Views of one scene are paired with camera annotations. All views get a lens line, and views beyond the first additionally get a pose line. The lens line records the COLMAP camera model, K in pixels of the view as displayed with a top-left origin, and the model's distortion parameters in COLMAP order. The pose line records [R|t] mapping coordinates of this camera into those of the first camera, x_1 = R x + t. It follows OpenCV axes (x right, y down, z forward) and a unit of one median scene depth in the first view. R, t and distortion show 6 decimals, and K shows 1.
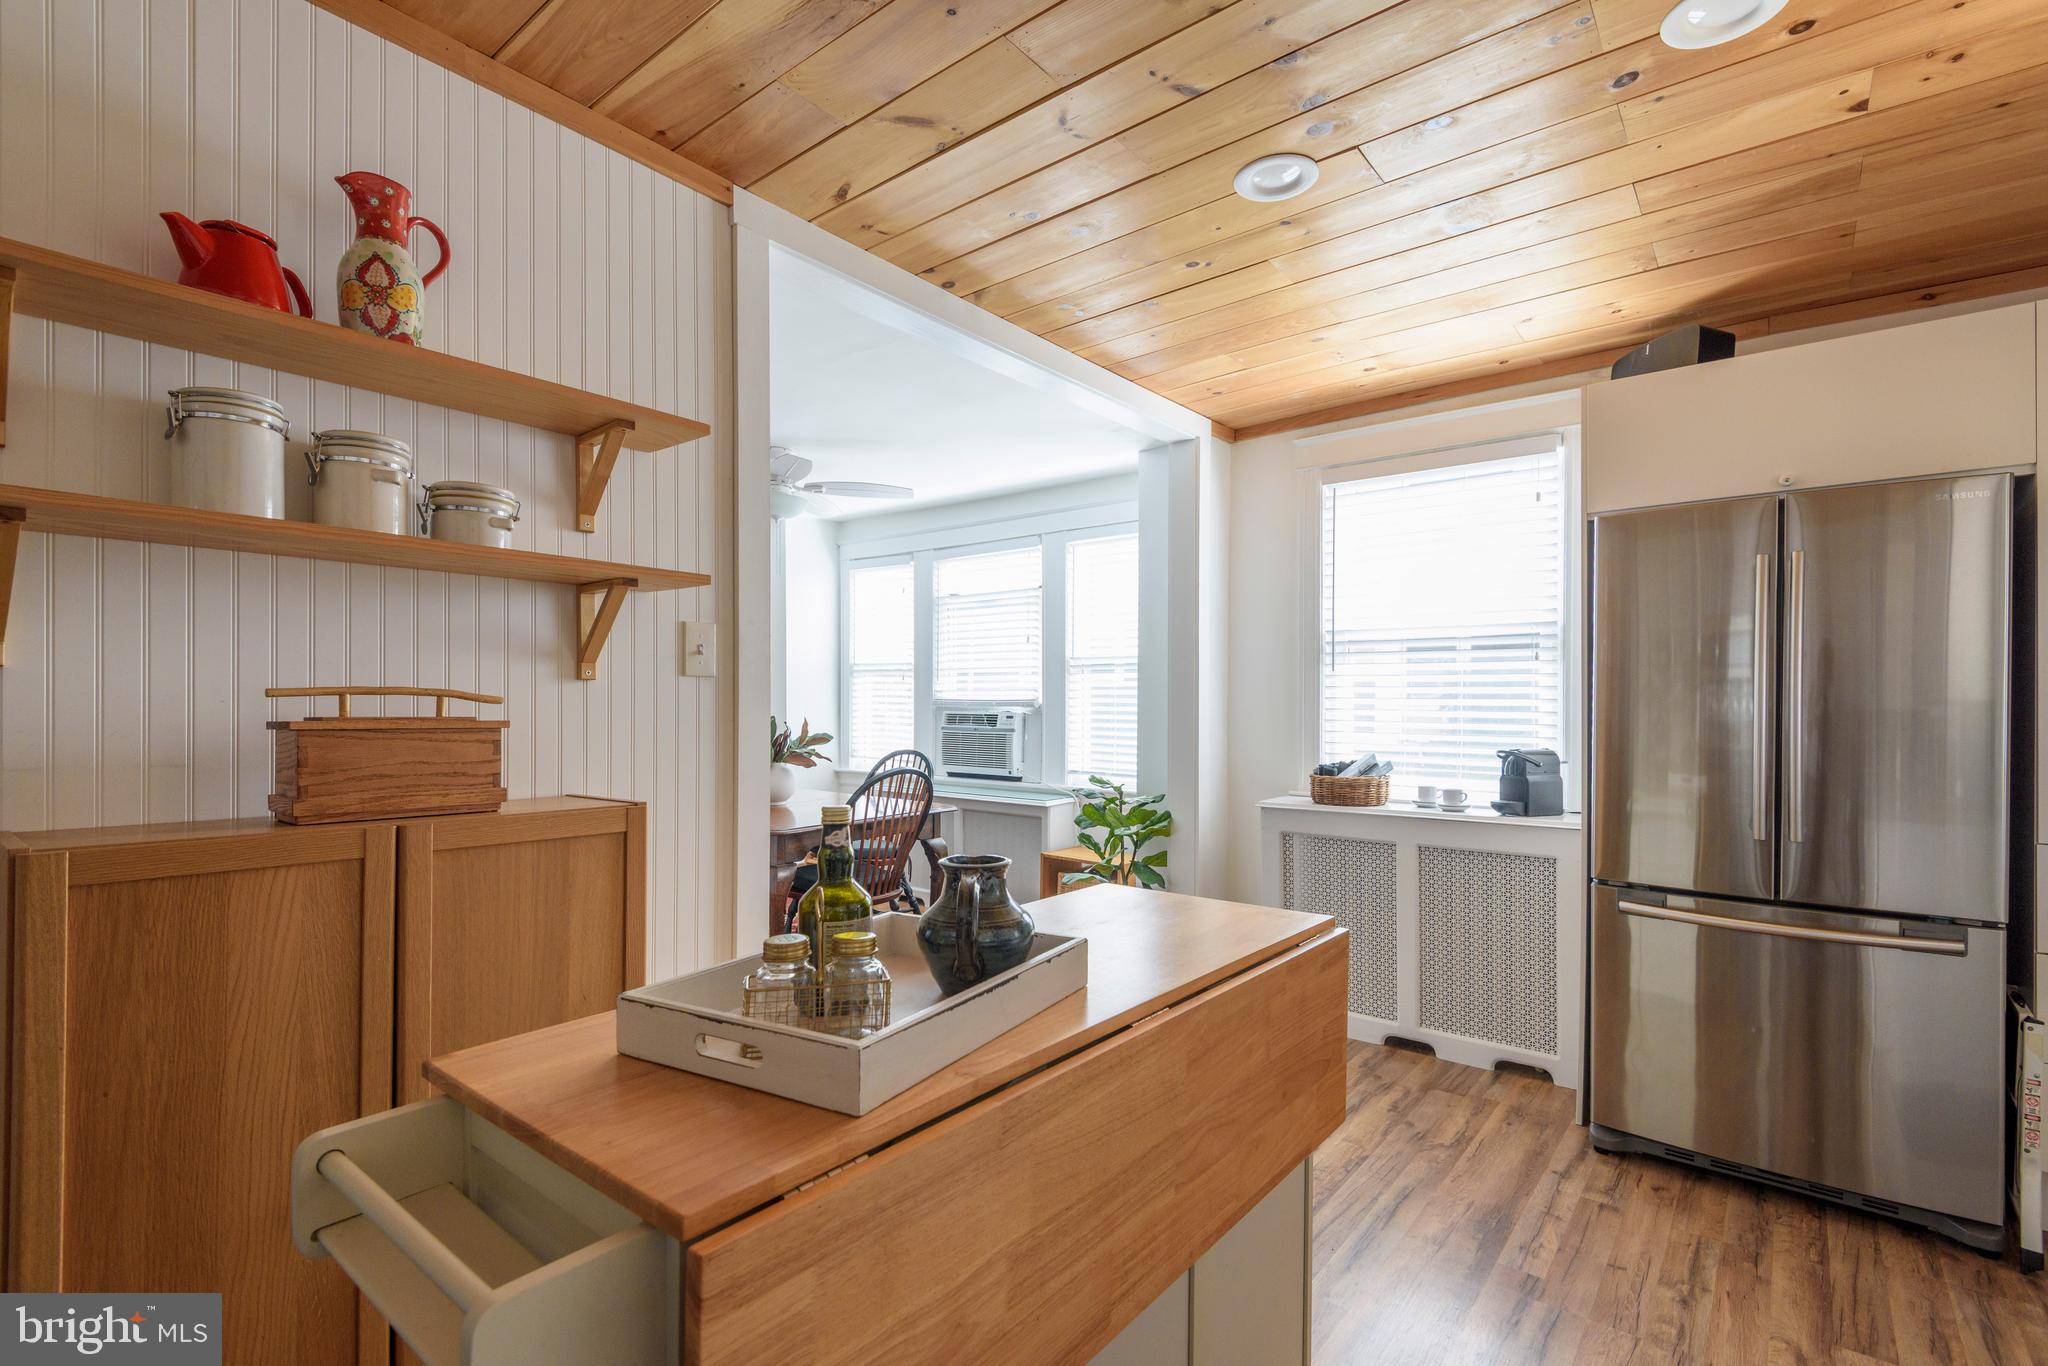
lens RADIAL K [[915.0, 0, 1026.0], [0, 915.0, 698.8], [0, 0, 1]] dist [0.018293, -0.008498]
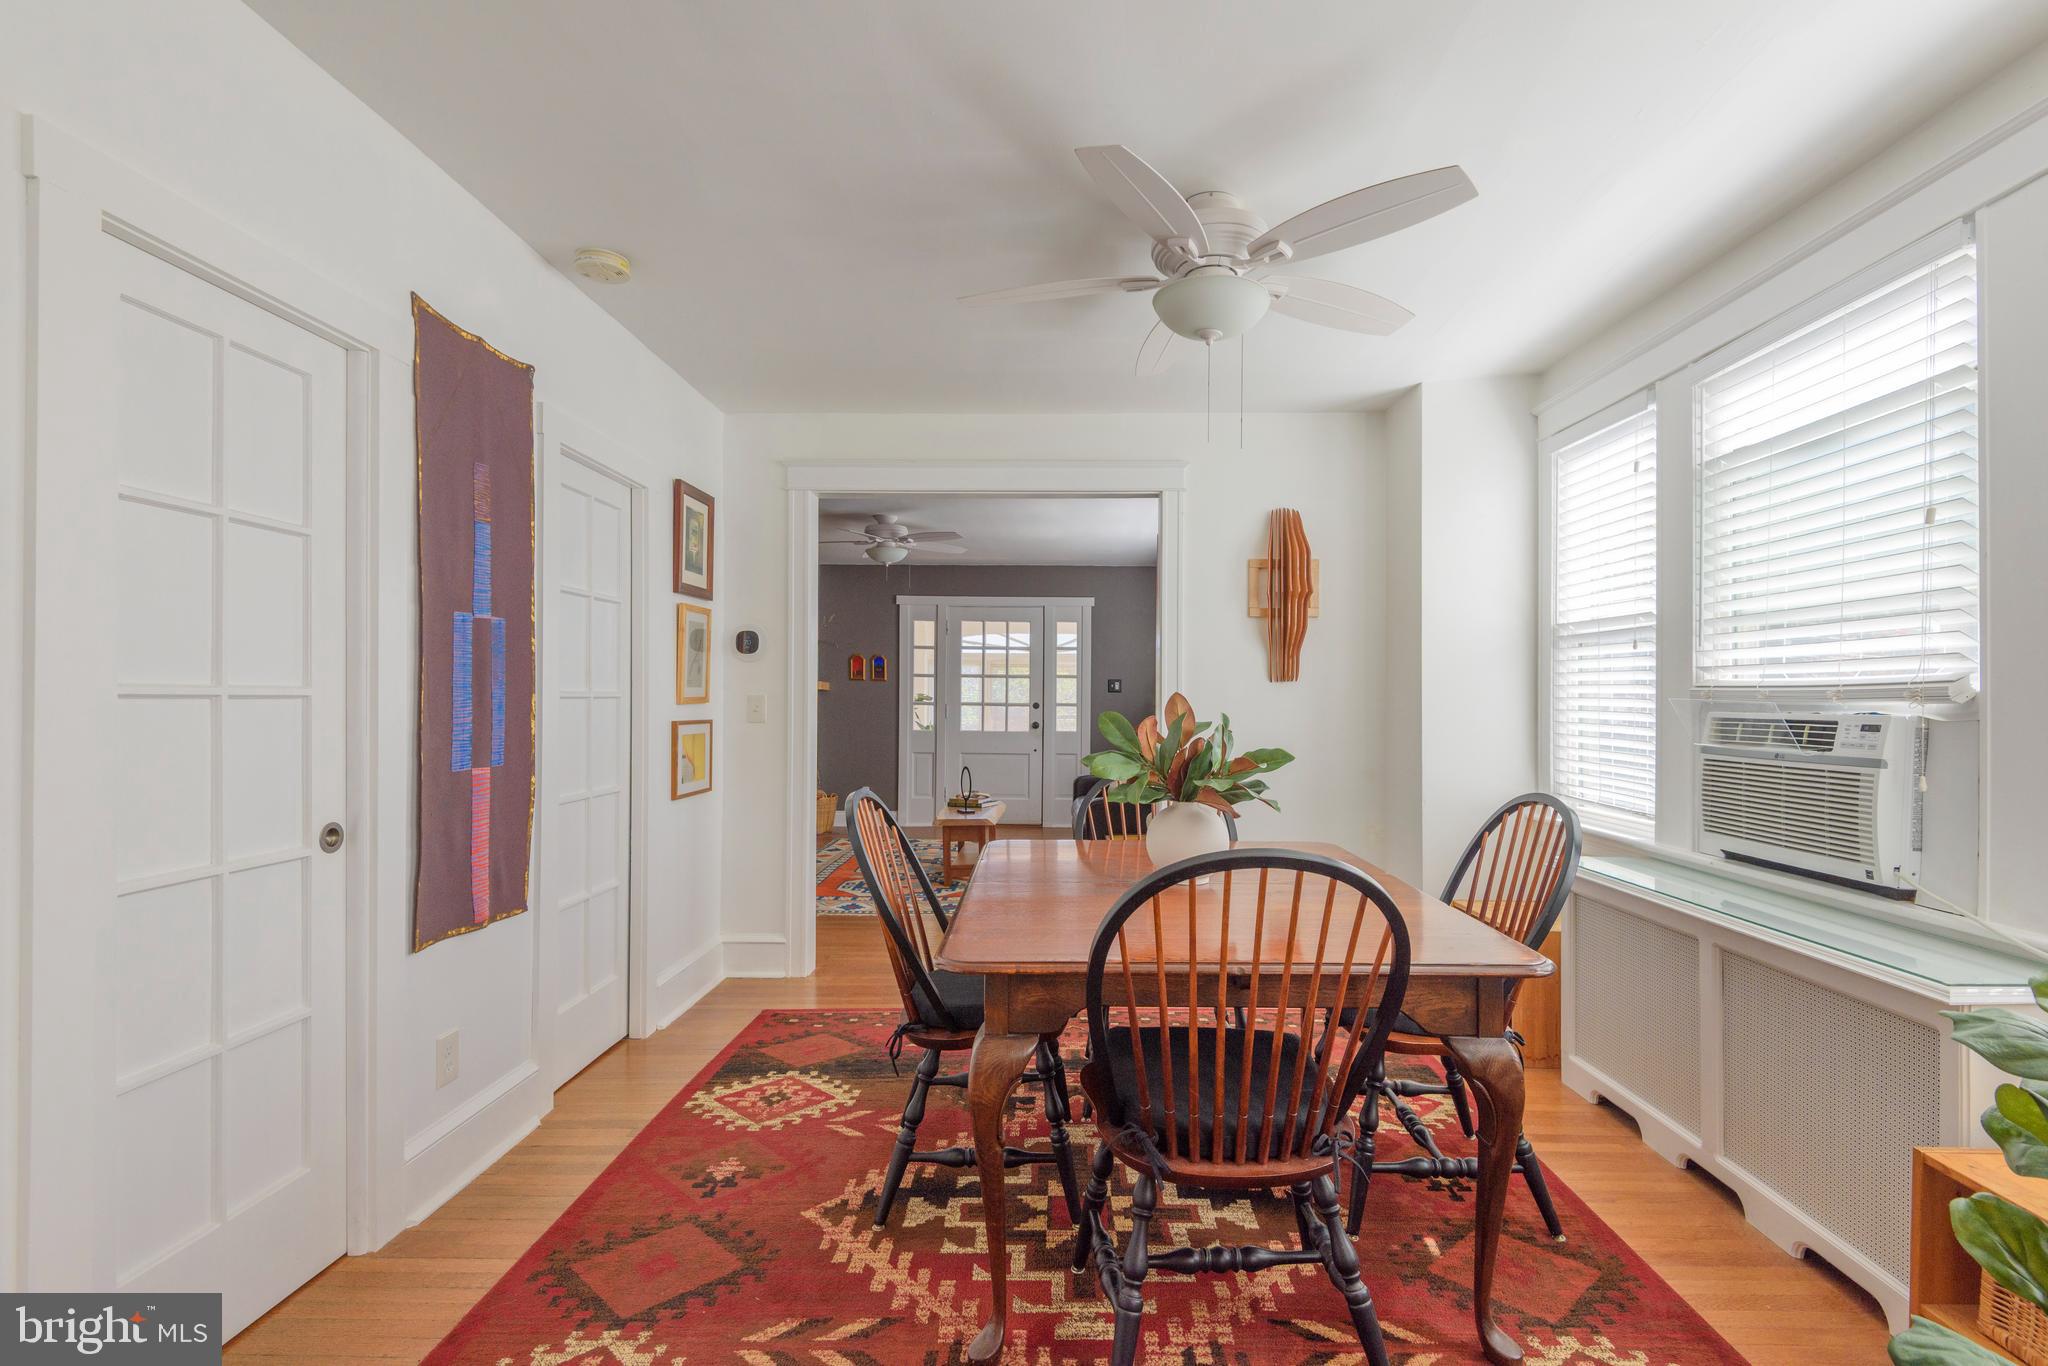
lens RADIAL K [[915.0, 0, 1071.3], [0, 915.0, 703.7], [0, 0, 1]] dist [0.018293, -0.008498]
pose [[0.601192, -0.001912, -0.799103, 0.087939], [0.011569, 0.999913, 0.006311, 0.003392], [0.799021, -0.013039, 0.601162, 0.497266]]
